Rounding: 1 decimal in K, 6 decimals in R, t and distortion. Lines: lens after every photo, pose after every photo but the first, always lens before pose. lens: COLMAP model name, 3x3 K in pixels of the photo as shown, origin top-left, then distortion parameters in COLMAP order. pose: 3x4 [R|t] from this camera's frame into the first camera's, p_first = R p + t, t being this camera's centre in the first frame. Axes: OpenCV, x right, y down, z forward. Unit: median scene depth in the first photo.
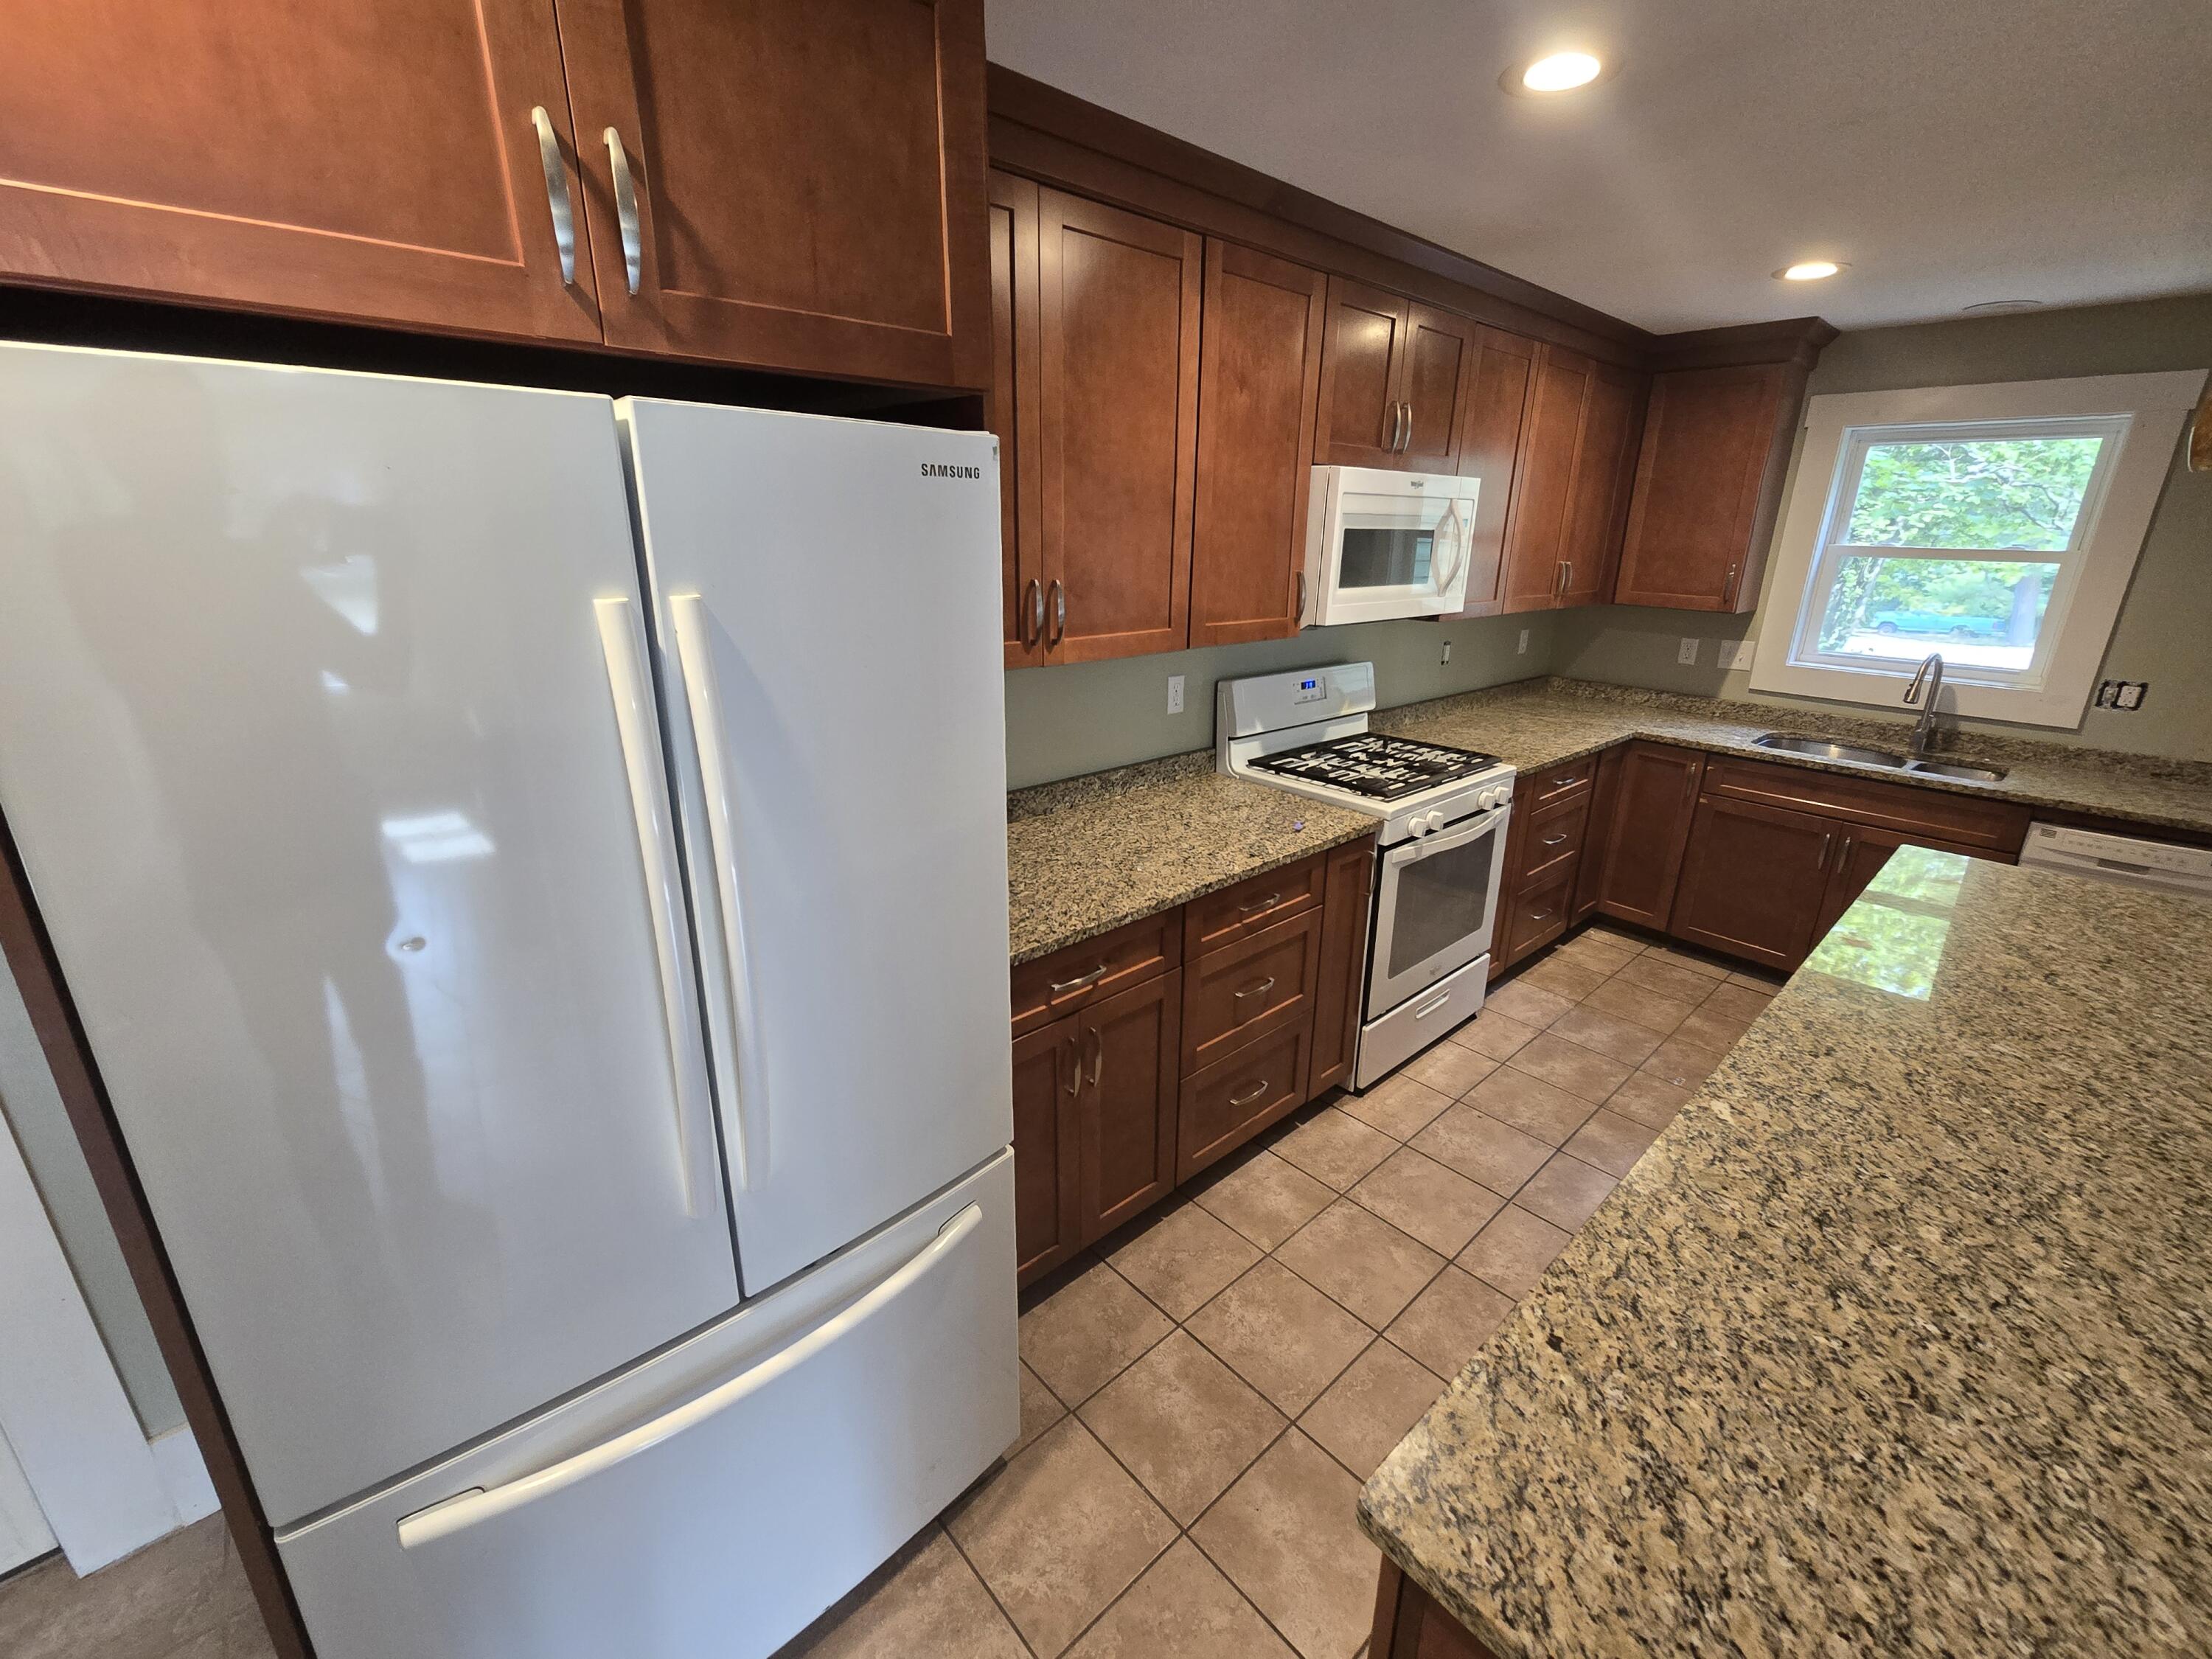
lens RADIAL K [[911.5, 0, 1118.1], [0, 911.5, 815.4], [0, 0, 1]] dist [-0.005023, 0.001899]
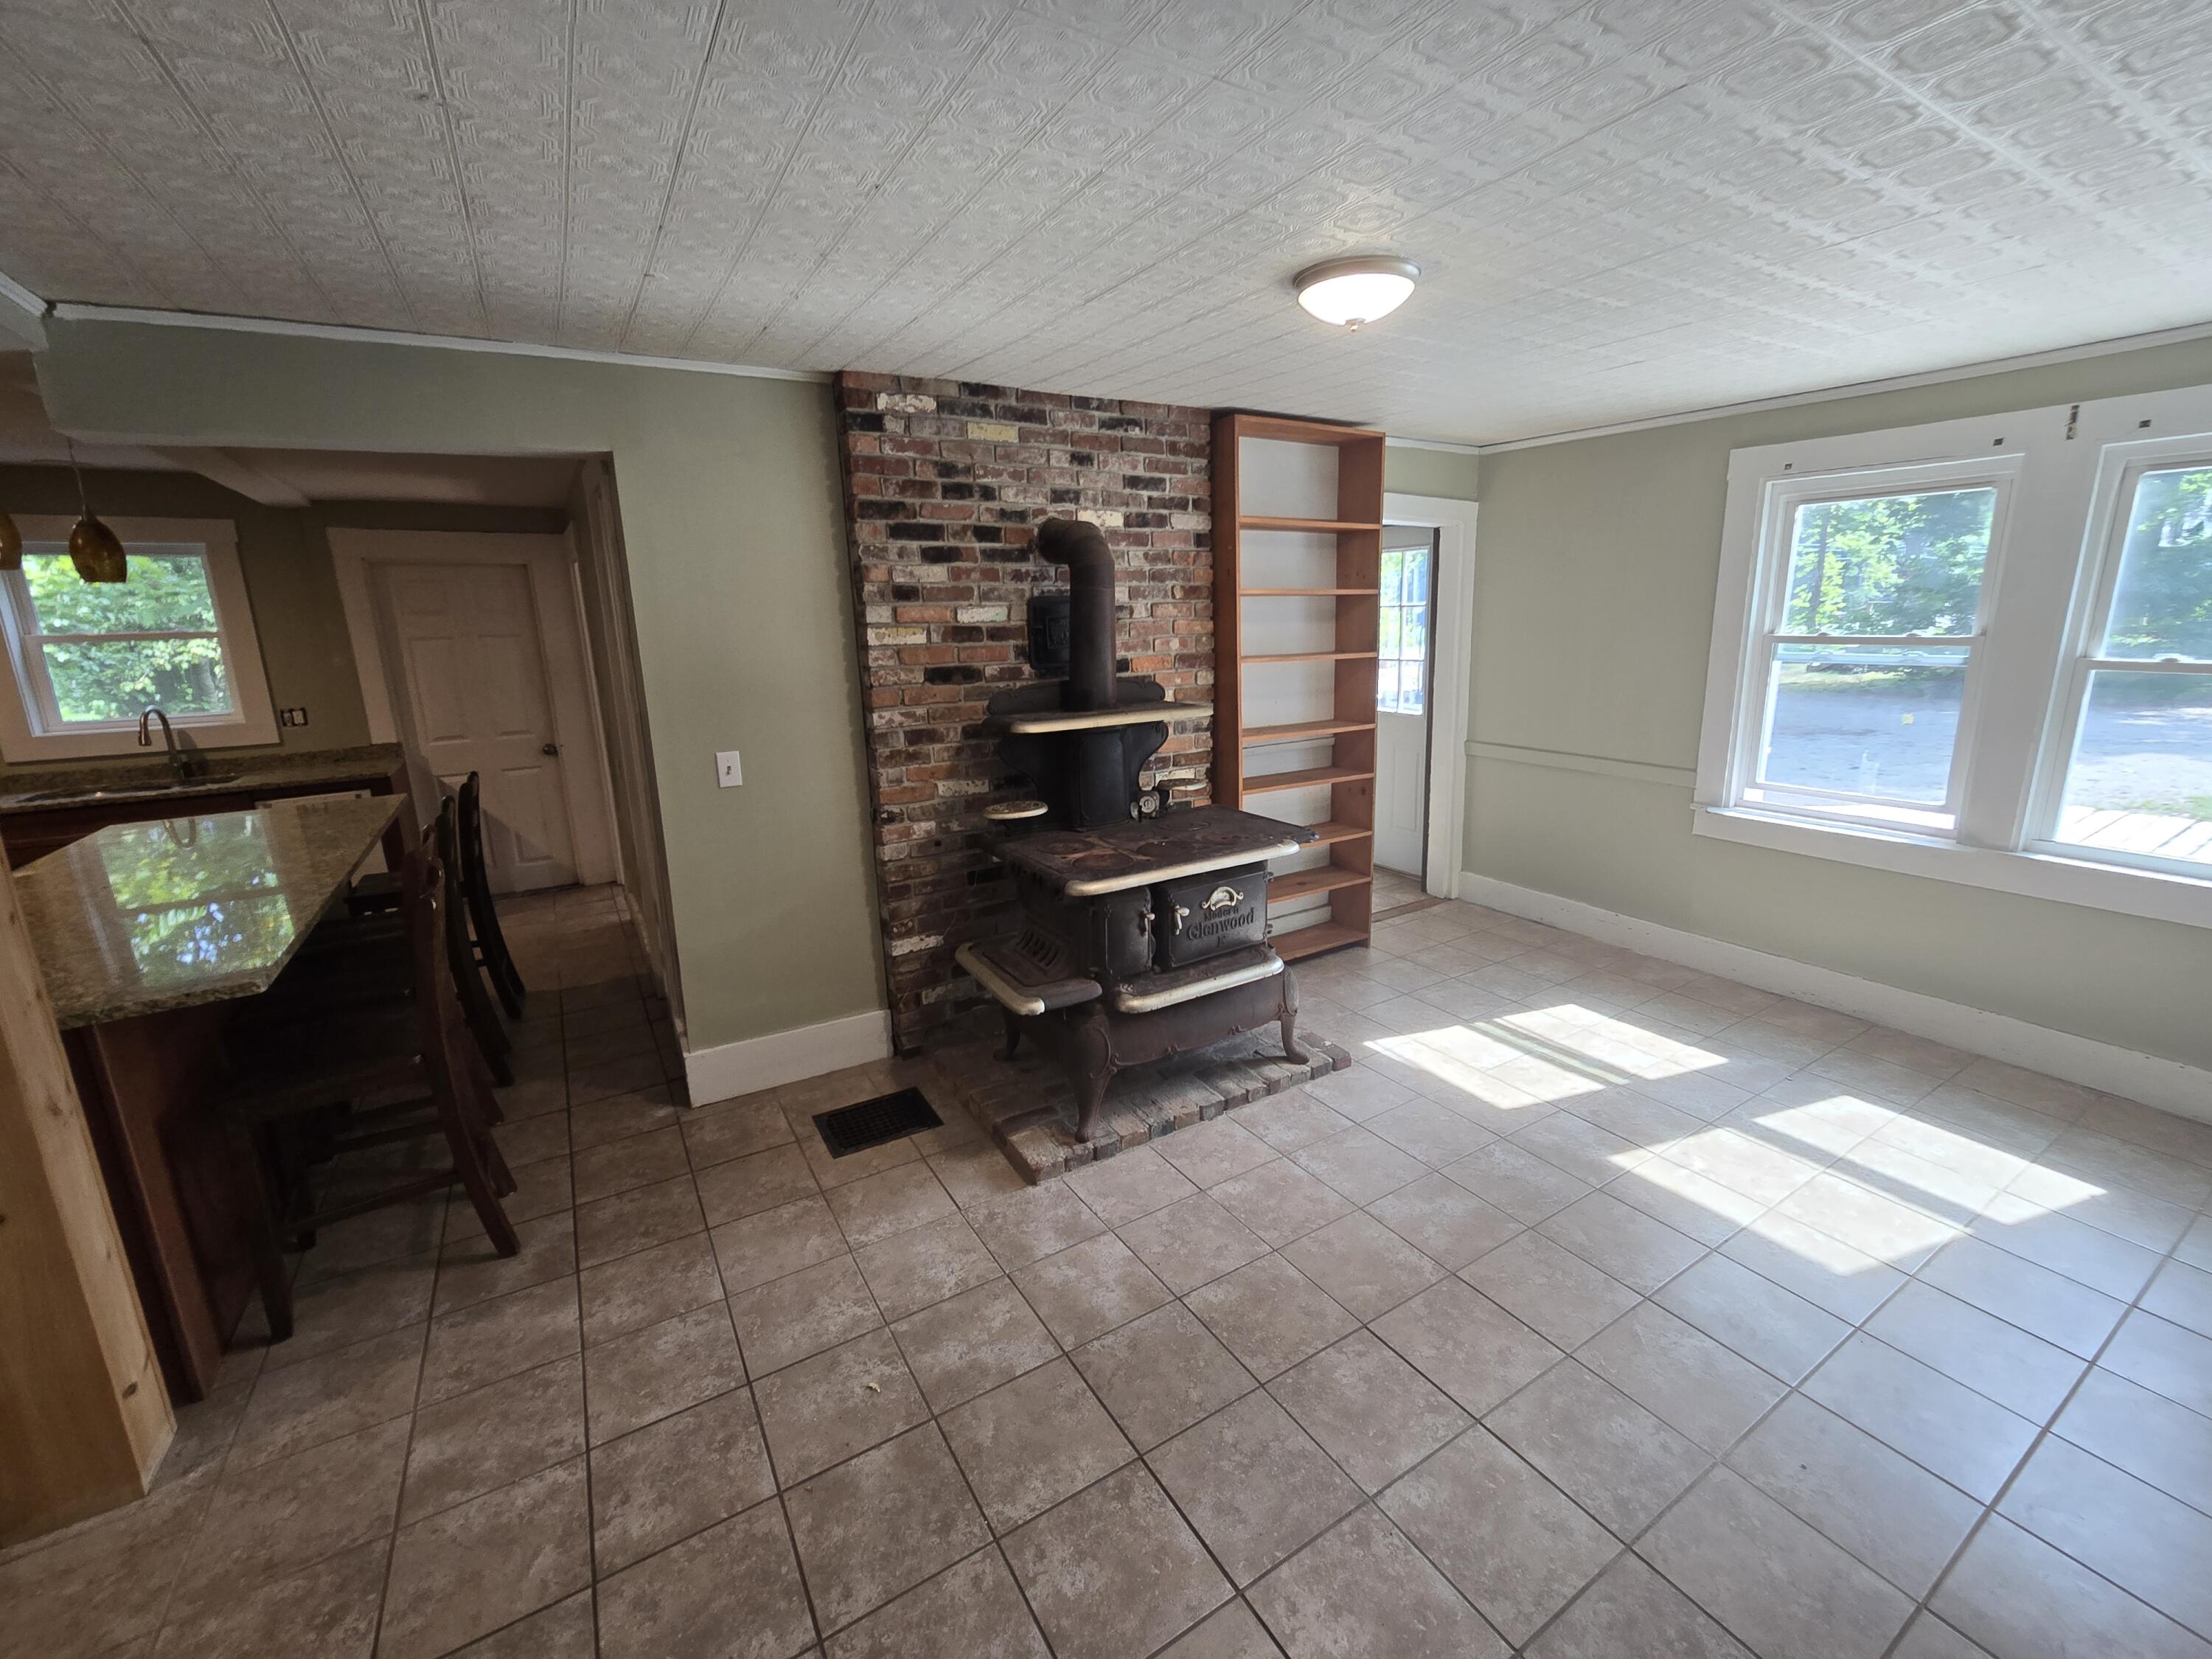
lens RADIAL K [[911.5, 0, 1122.8], [0, 911.5, 812.0], [0, 0, 1]] dist [-0.005023, 0.001899]
pose [[0.176035, -0.241572, 0.954282, -0.196247], [0.330605, 0.927621, 0.173837, 0.232101], [-0.927206, 0.284890, 0.243159, -0.703419]]
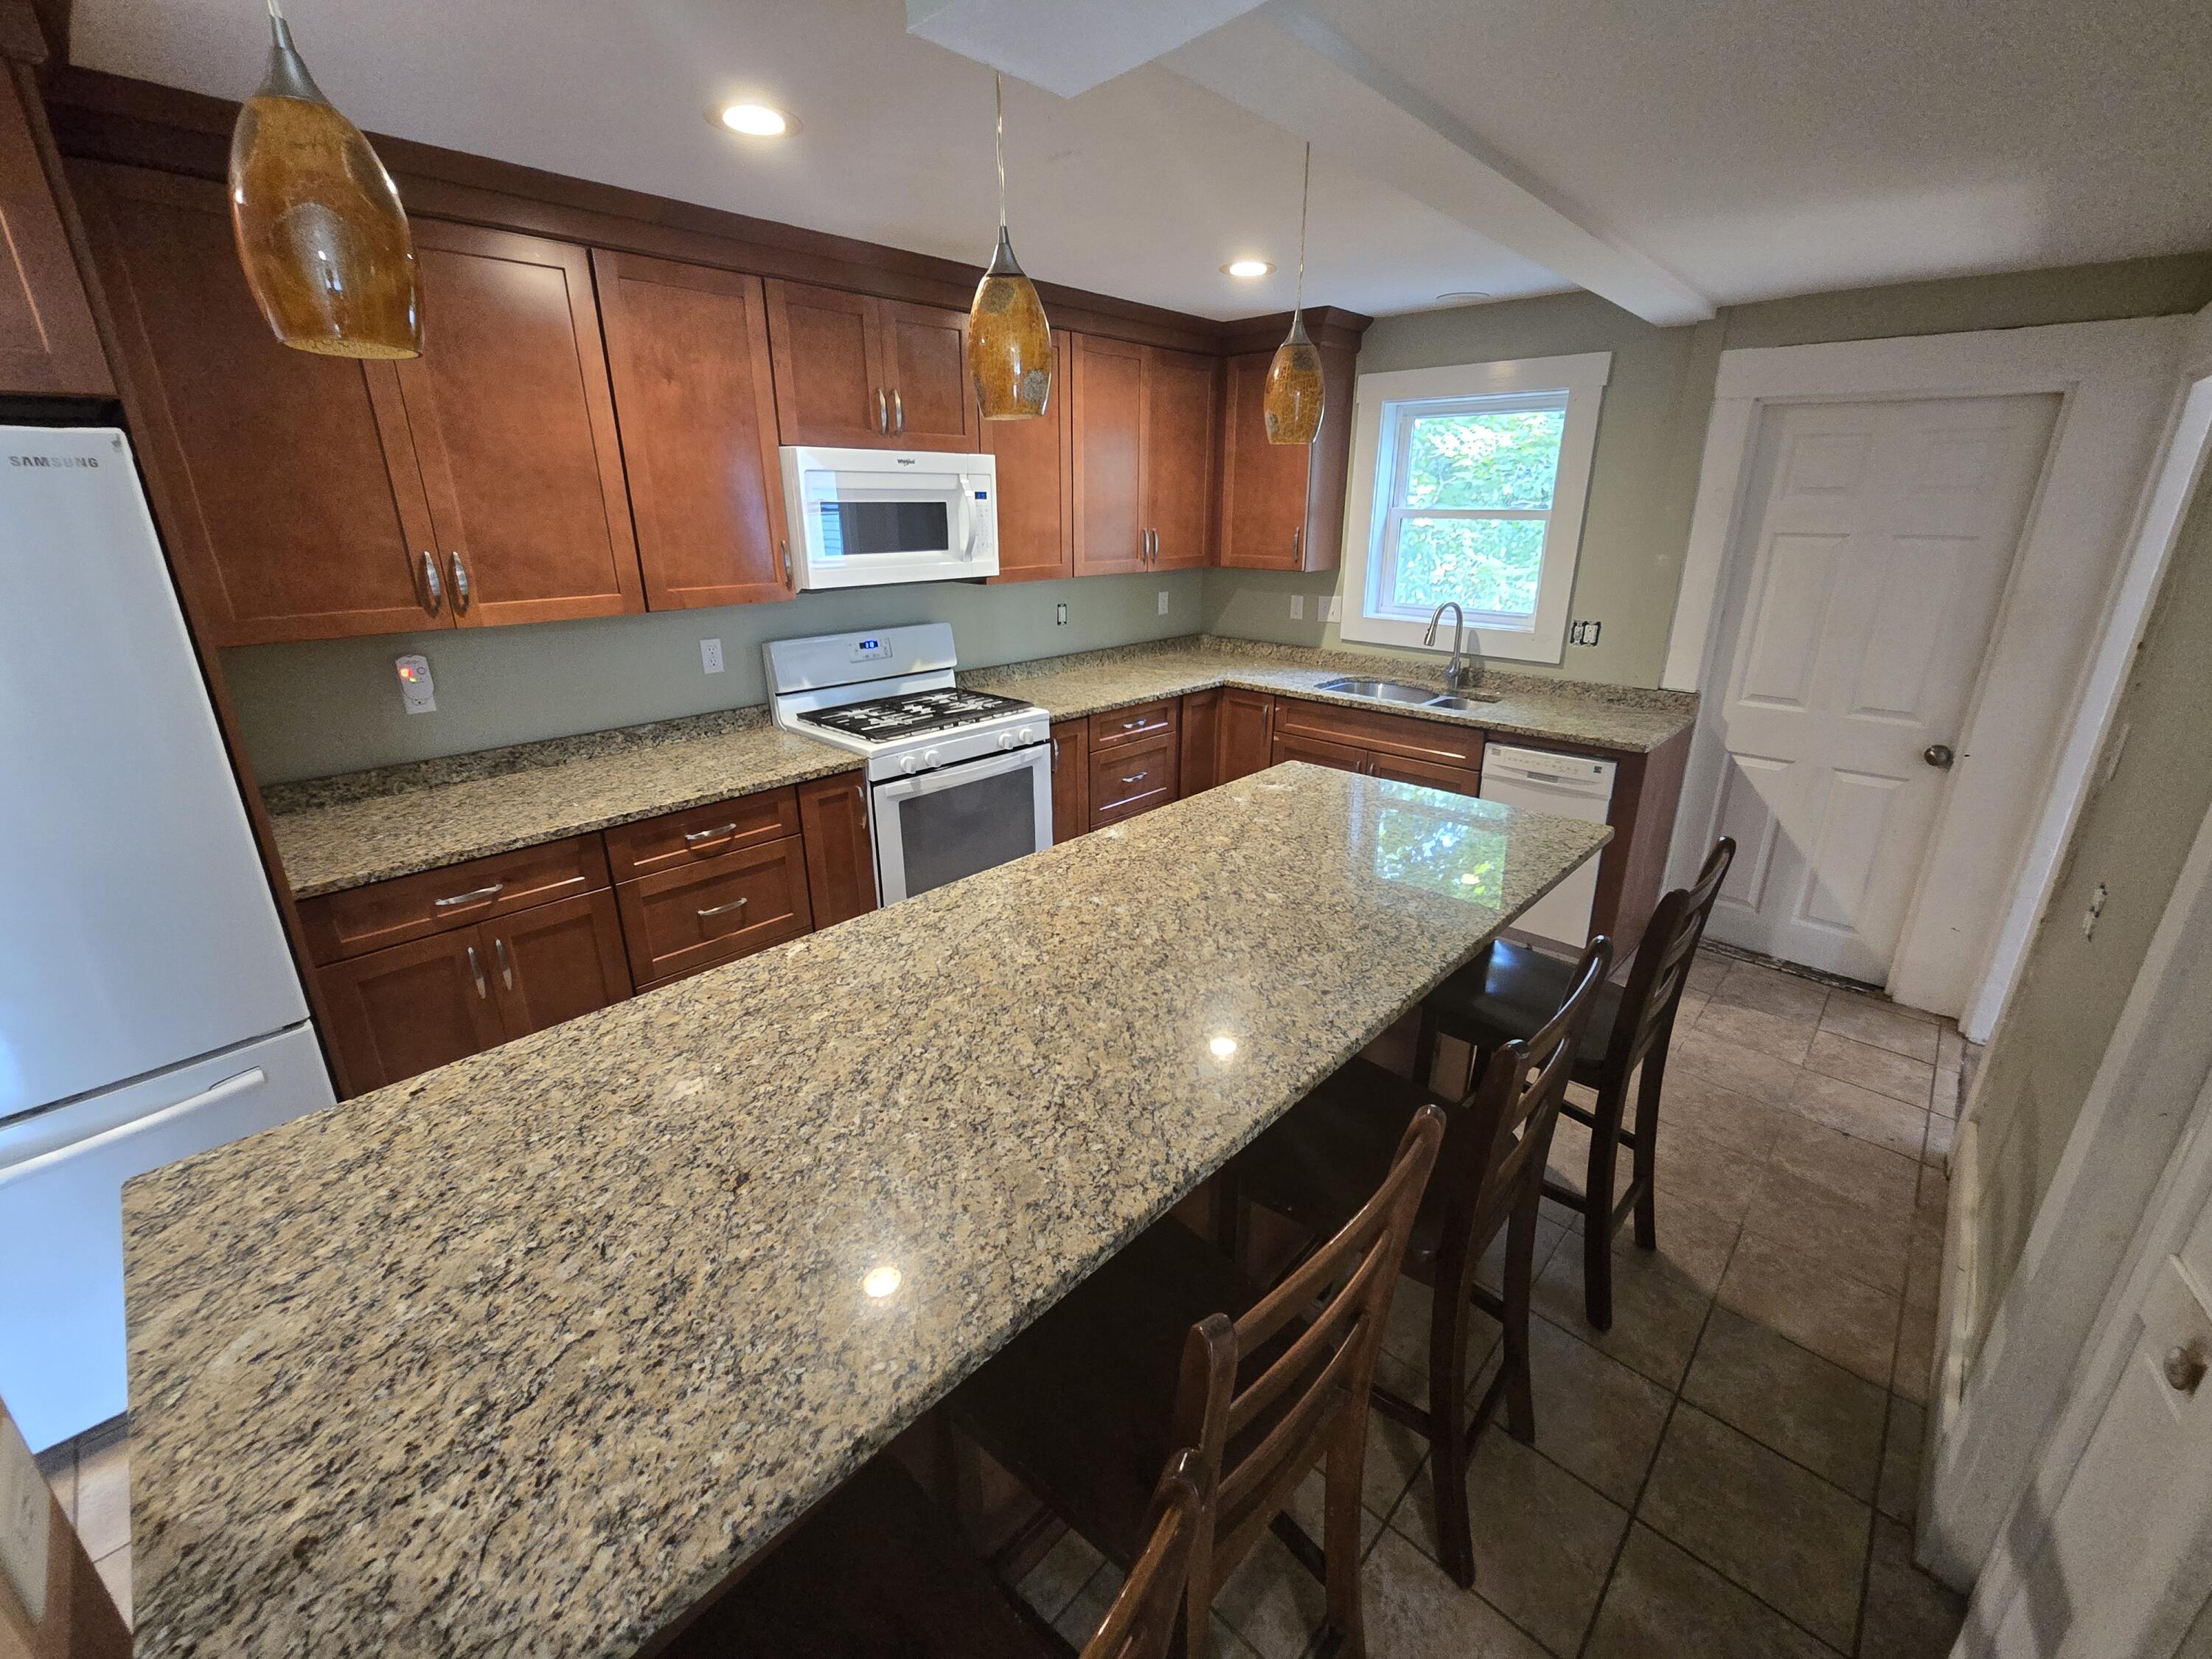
lens RADIAL K [[911.5, 0, 1117.8], [0, 911.5, 808.0], [0, 0, 1]] dist [-0.005023, 0.001899]
pose [[0.996645, -0.042160, 0.070151, 0.435117], [0.041126, 0.999024, 0.016123, 0.051023], [-0.070763, -0.013184, 0.997406, -0.131837]]
